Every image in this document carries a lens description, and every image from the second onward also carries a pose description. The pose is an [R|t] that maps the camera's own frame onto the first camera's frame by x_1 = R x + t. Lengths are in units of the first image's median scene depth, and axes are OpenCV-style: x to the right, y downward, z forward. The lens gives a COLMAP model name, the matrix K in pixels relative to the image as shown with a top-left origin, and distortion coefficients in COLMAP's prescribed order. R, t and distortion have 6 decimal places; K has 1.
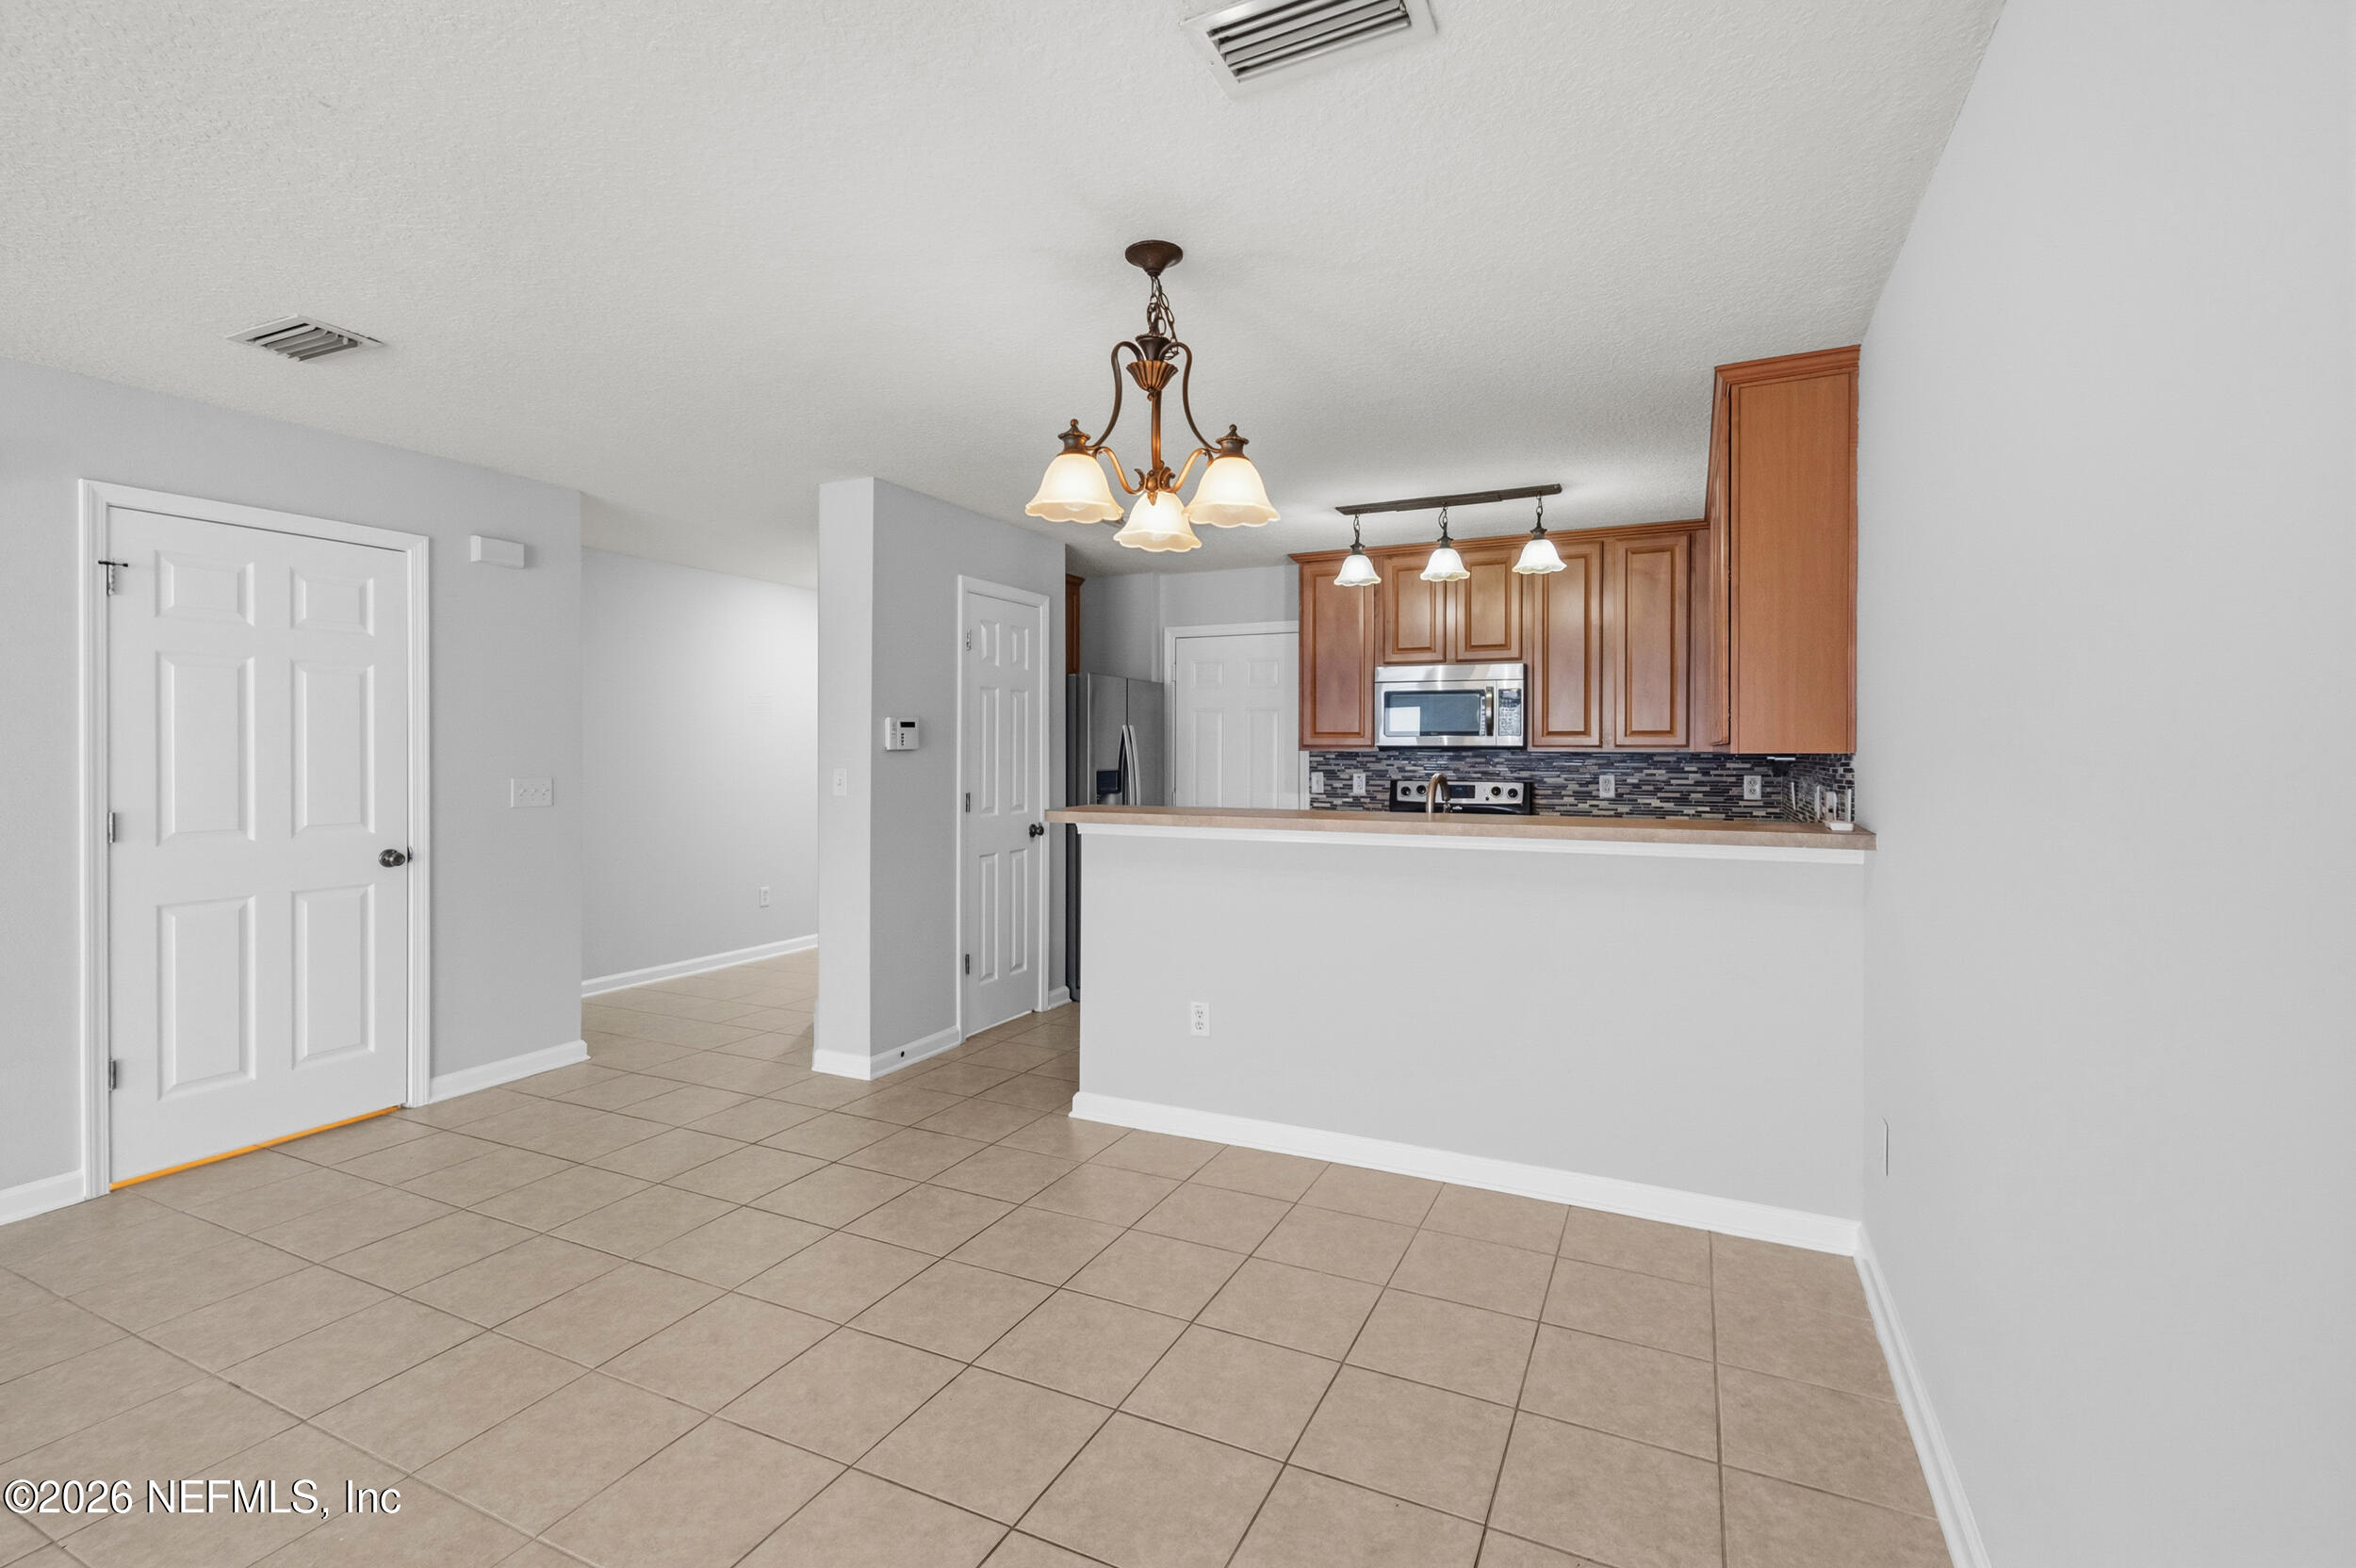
lens RADIAL K [[1059.0, 0, 1156.2], [0, 1059.0, 760.0], [0, 0, 1]] dist [0.004828, -0.000707]
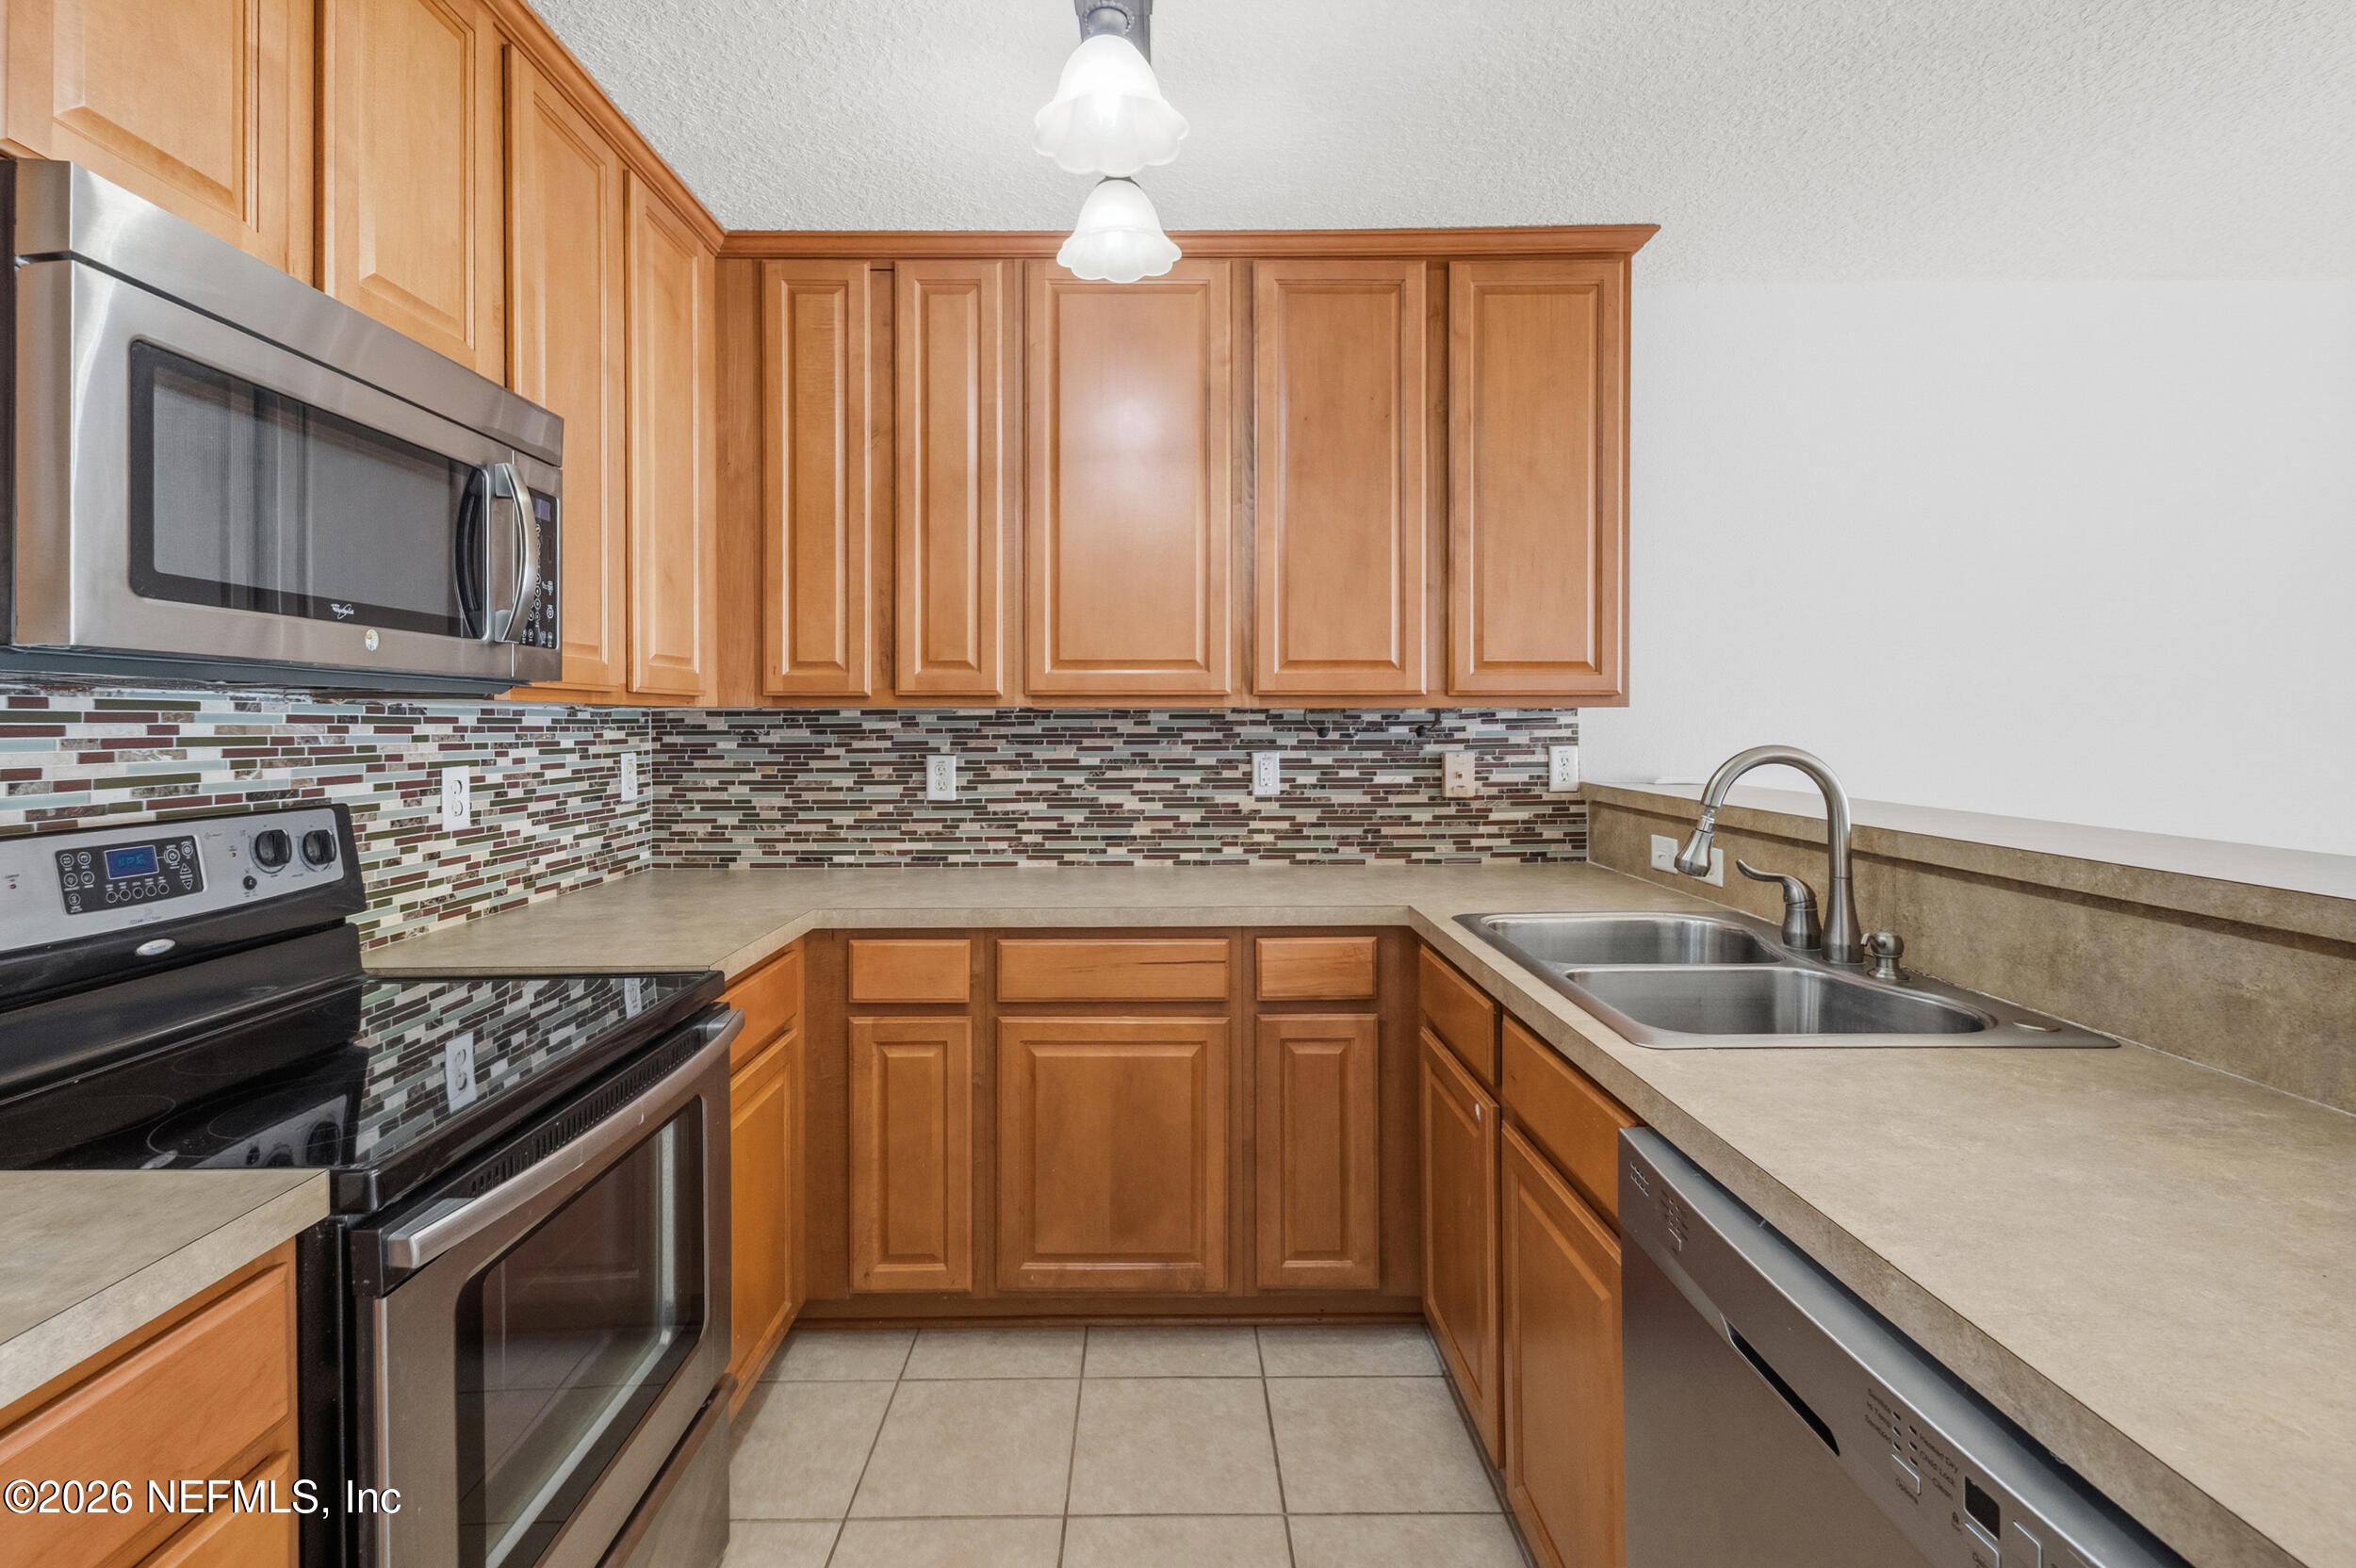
lens RADIAL K [[1059.0, 0, 1155.4], [0, 1059.0, 733.4], [0, 0, 1]] dist [0.004828, -0.000707]
pose [[-0.441195, -0.010094, 0.897355, -0.011508], [0.010833, 0.999804, 0.016572, -0.001008], [-0.897346, 0.017032, -0.440999, 1.097886]]
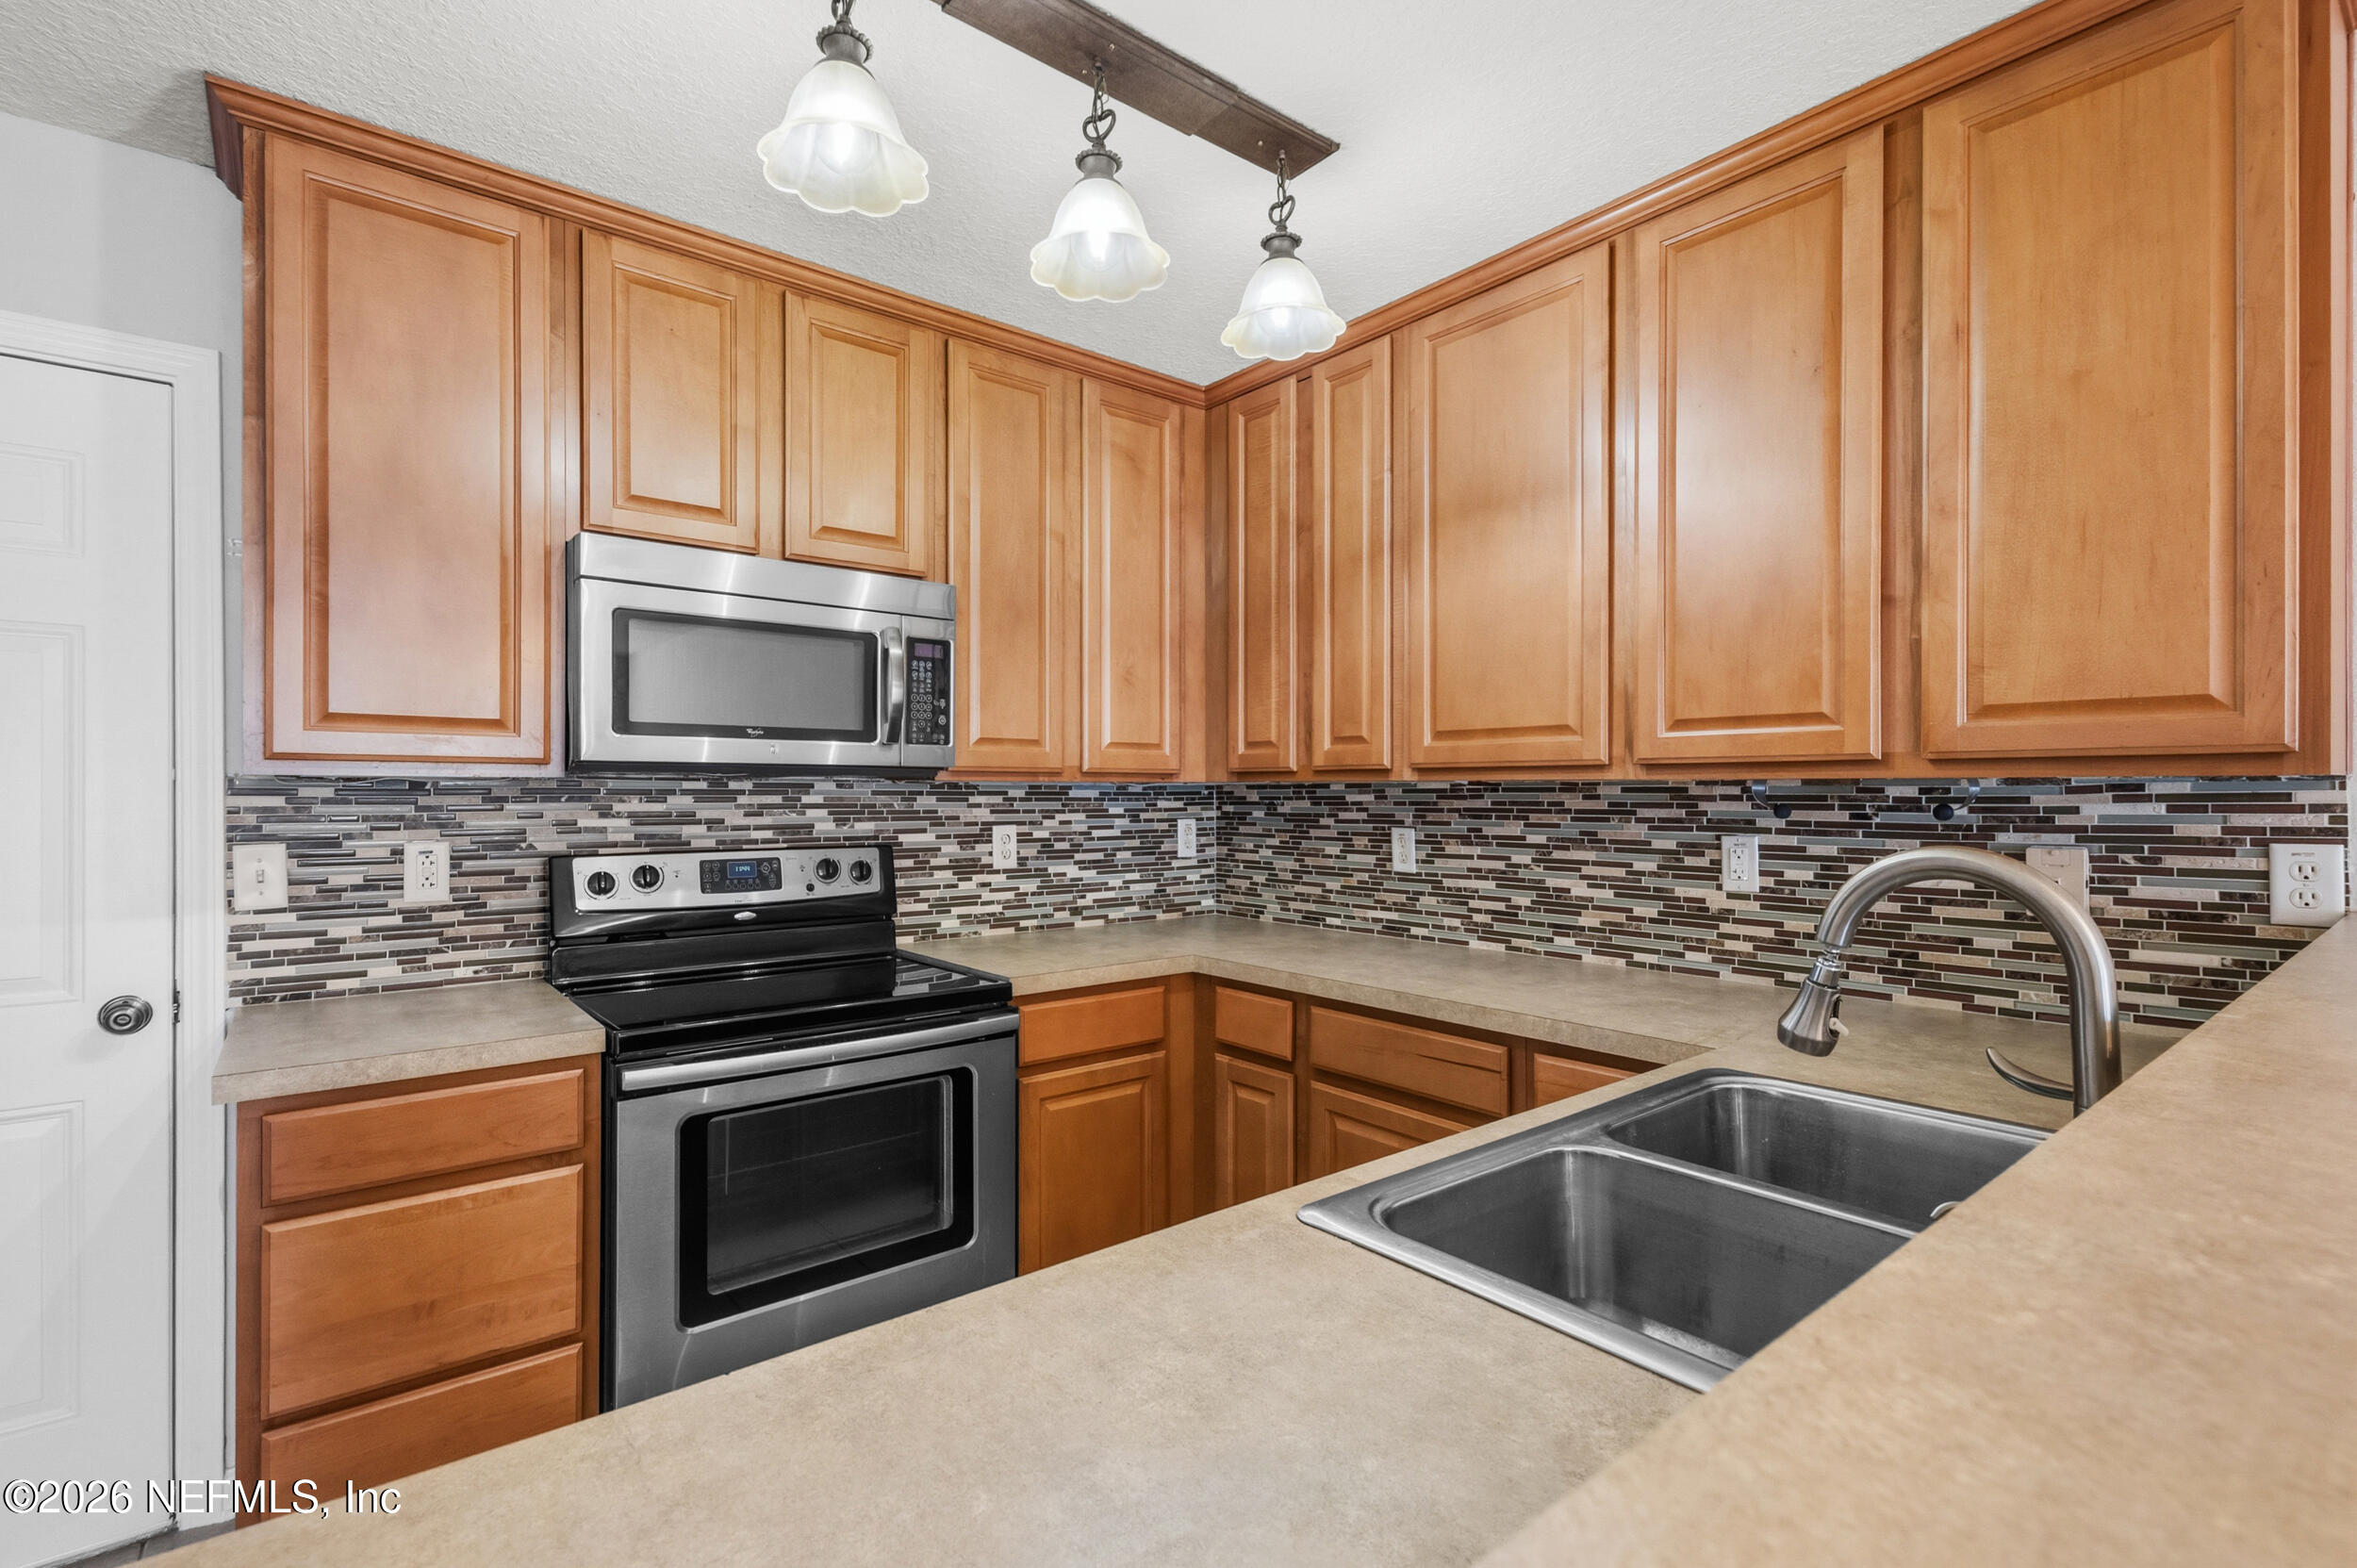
lens RADIAL K [[1059.5, 0, 1169.7], [0, 1059.5, 798.3], [0, 0, 1]] dist [0.004828, -0.000707]
pose [[0.418397, -0.006895, 0.908238, -0.028430], [0.009852, 0.999947, 0.003053, -0.000209], [-0.908211, 0.007671, 0.418443, 0.814724]]
